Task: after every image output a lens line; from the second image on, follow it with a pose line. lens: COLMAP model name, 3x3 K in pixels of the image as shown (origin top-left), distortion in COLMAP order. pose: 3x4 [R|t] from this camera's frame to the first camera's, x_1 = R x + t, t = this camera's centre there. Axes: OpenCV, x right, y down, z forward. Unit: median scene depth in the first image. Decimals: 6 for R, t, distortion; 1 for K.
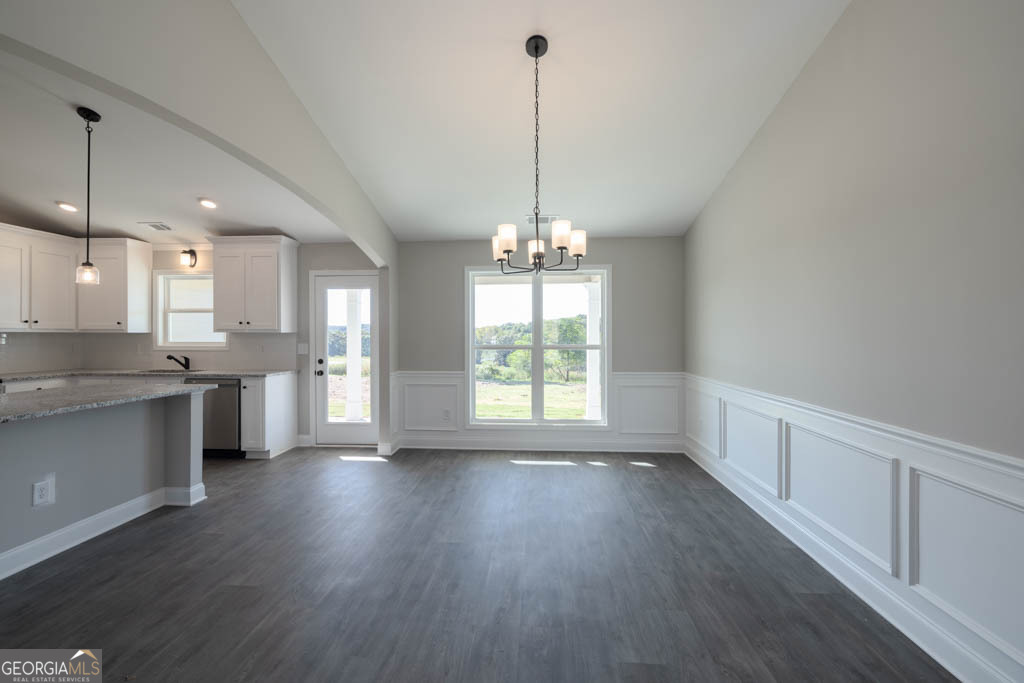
lens RADIAL K [[429.0, 0, 507.7], [0, 429.0, 334.4], [0, 0, 1]] dist [0.000978, 0.000673]
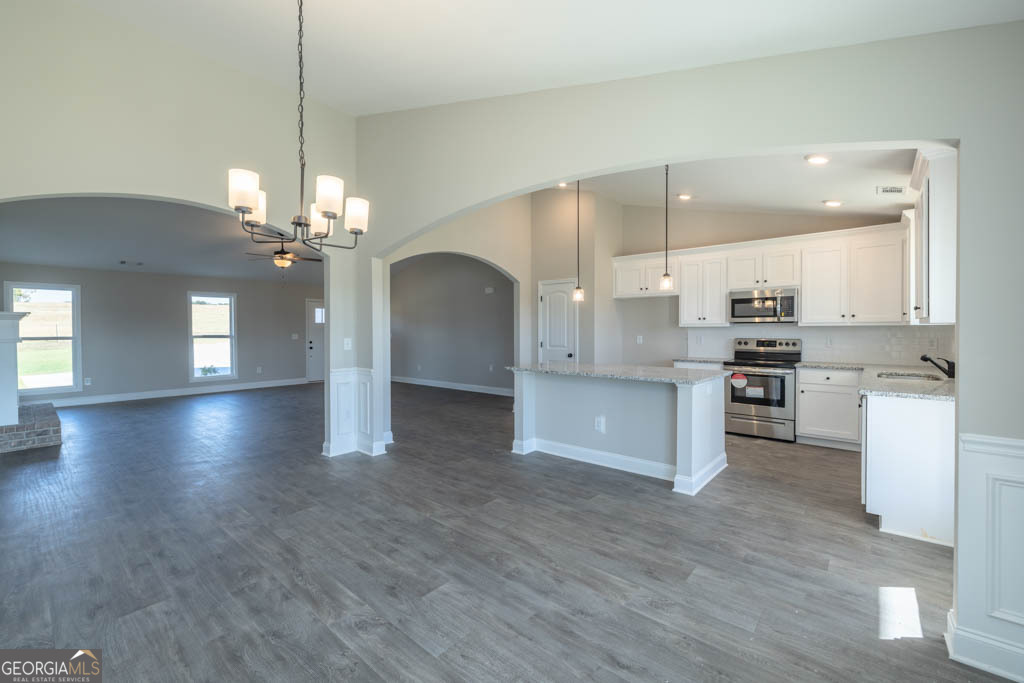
lens RADIAL K [[429.0, 0, 507.7], [0, 429.0, 334.4], [0, 0, 1]] dist [0.000978, 0.000673]
pose [[-0.596521, 0.009617, -0.802540, 0.249584], [0.004305, 0.999952, 0.008783, 0.003554], [0.802586, 0.001785, -0.596534, 0.947312]]
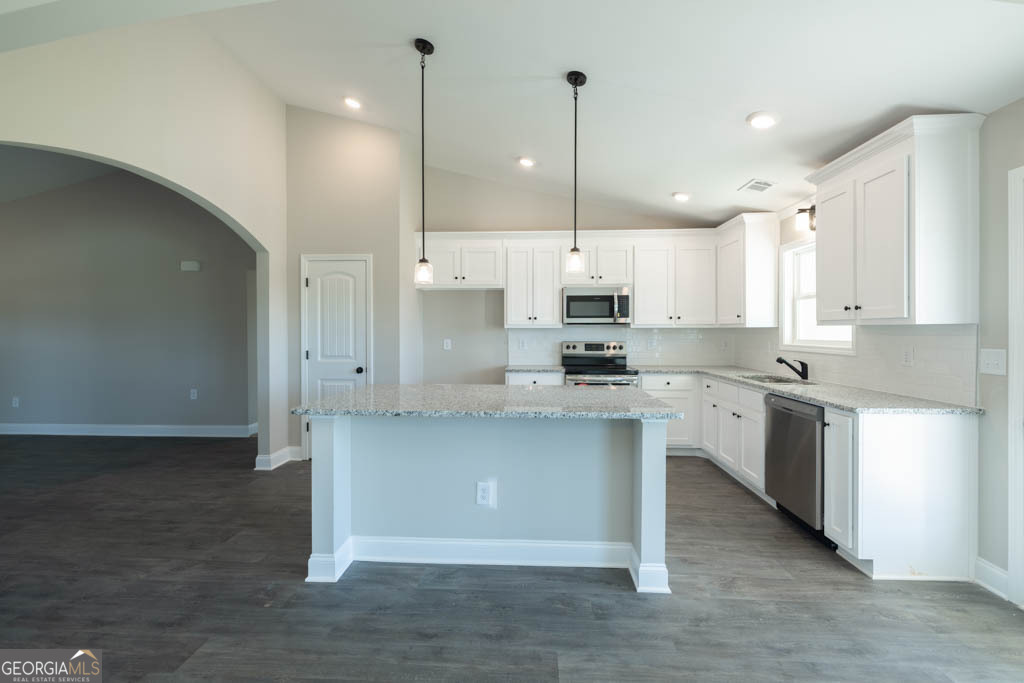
lens RADIAL K [[431.5, 0, 516.5], [0, 431.5, 334.6], [0, 0, 1]] dist [0.000936, 0.000044]
pose [[0.019507, 0.007393, -0.999782, -0.064903], [0.003361, 0.999967, 0.007460, 0.002320], [0.999804, -0.003506, 0.019482, 0.585932]]
